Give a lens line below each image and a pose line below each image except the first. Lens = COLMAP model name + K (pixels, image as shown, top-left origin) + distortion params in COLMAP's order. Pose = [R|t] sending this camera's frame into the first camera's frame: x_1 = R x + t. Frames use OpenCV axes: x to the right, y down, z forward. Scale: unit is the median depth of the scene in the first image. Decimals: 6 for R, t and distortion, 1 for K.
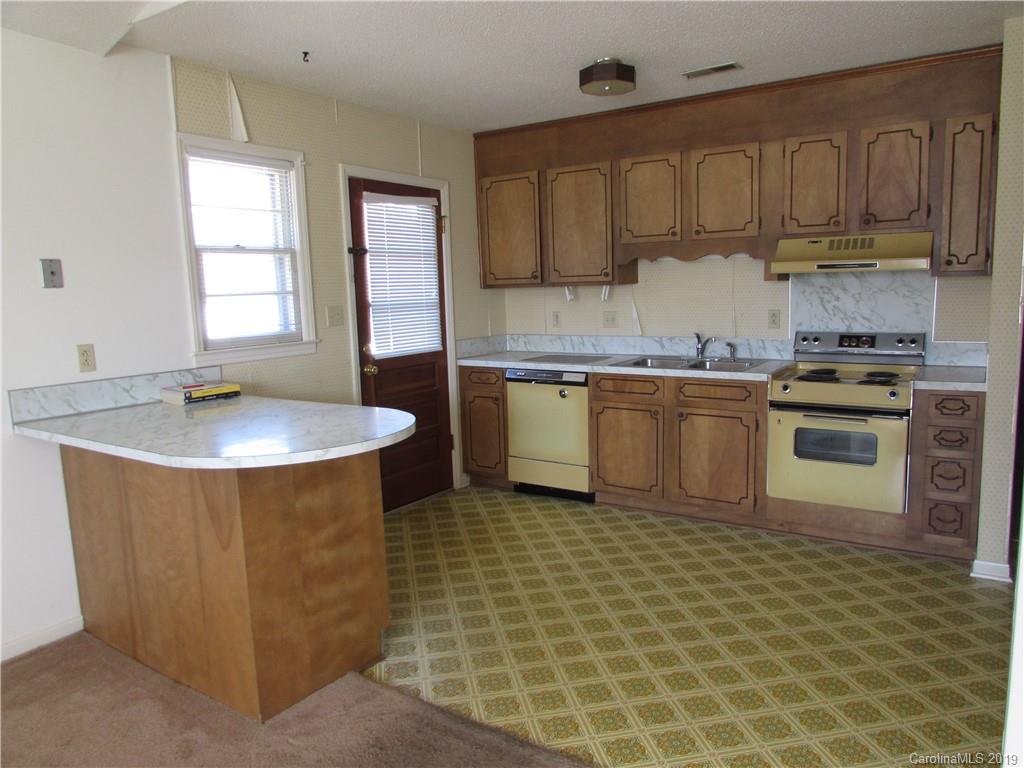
lens RADIAL K [[720.2, 0, 512.0], [0, 720.2, 384.0], [0, 0, 1]] dist [-0.034542, 0.000759]
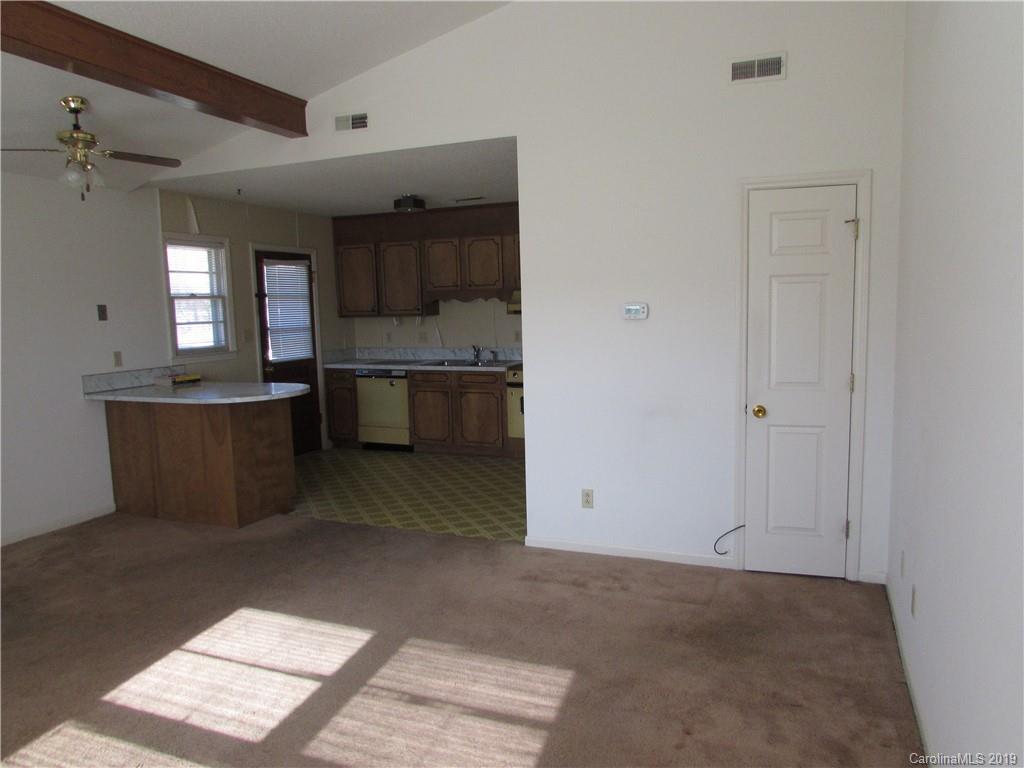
lens RADIAL K [[720.2, 0, 512.0], [0, 720.2, 384.0], [0, 0, 1]] dist [-0.034542, 0.000759]
pose [[0.979583, -0.017033, 0.200319, 0.011685], [0.022844, 0.999382, -0.026730, 0.066227], [-0.199739, 0.030760, 0.979366, -0.655814]]
